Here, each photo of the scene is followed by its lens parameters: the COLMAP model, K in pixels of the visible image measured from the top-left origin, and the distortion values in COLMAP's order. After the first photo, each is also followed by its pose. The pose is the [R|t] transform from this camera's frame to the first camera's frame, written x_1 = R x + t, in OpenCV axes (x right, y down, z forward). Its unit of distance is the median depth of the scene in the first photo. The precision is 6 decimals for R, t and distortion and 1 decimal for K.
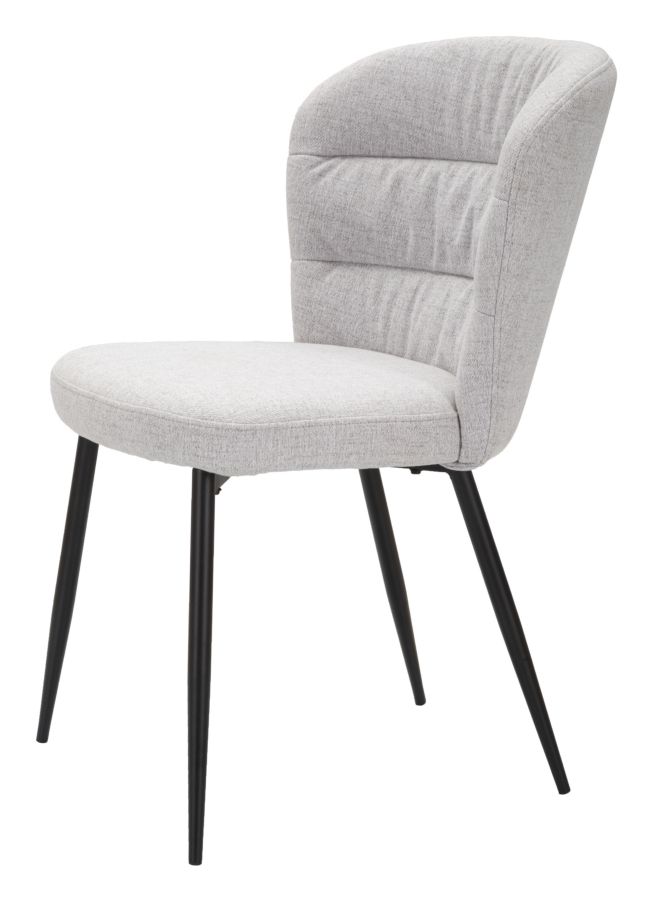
lens RADIAL K [[2749.6, 0, 326.2], [0, 2749.6, 448.8], [0, 0, 1]] dist [0.484371, 0.000000]
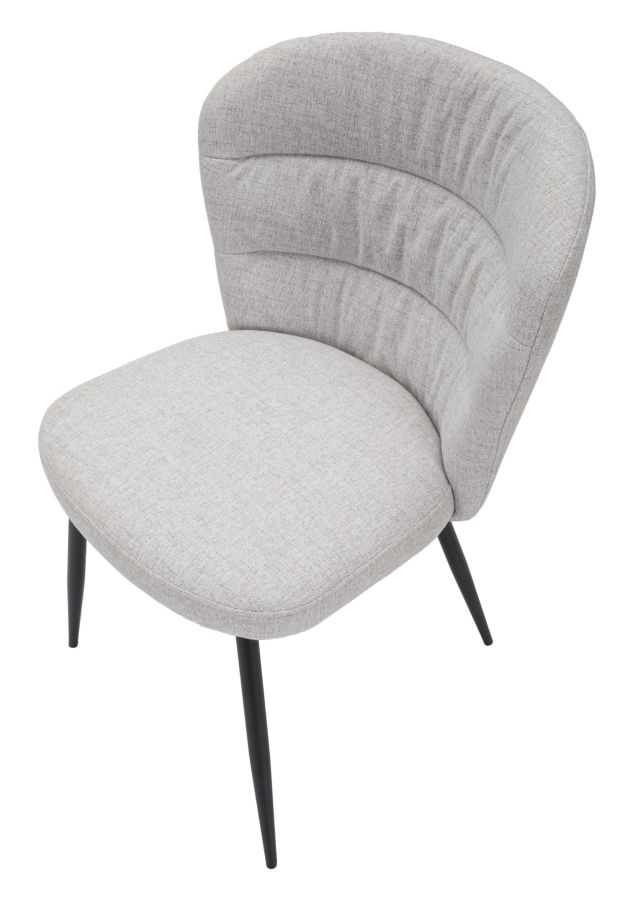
lens RADIAL K [[1095.9, 0, 317.7], [0, 1095.9, 451.1], [0, 0, 1]] dist [0.063271, 0.000000]
pose [[0.959754, -0.201328, 0.195803, -0.076647], [0.069813, 0.846348, 0.528034, -0.232759], [-0.272026, -0.493114, 0.826342, 0.601209]]
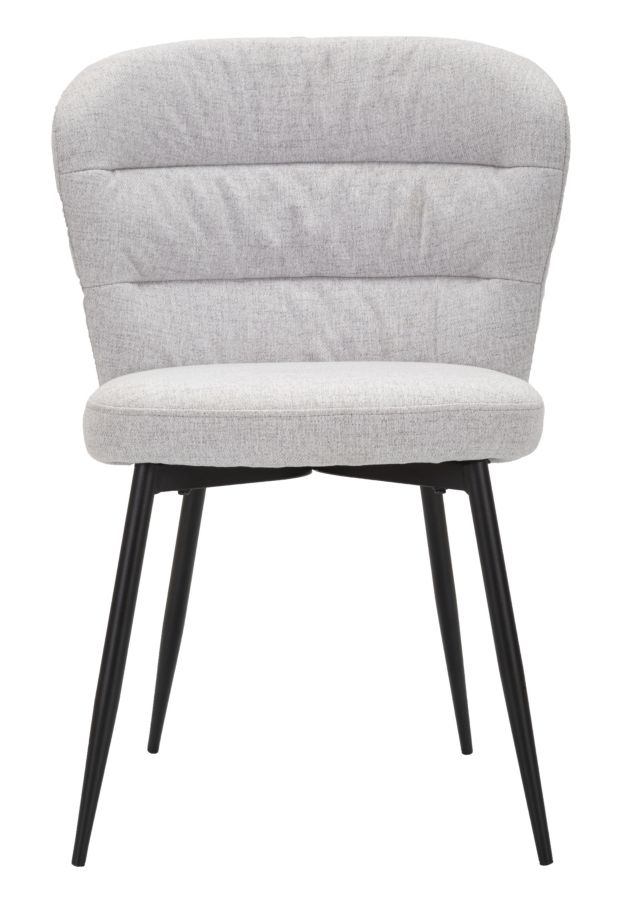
lens RADIAL K [[2905.3, 0, 309.4], [0, 2905.3, 450.9], [0, 0, 1]] dist [0.632763, 0.000000]
pose [[0.429347, -0.127733, 0.894061, -0.867057], [0.185318, 0.981343, 0.051209, -0.052411], [-0.883922, 0.143700, 0.445008, 0.526978]]
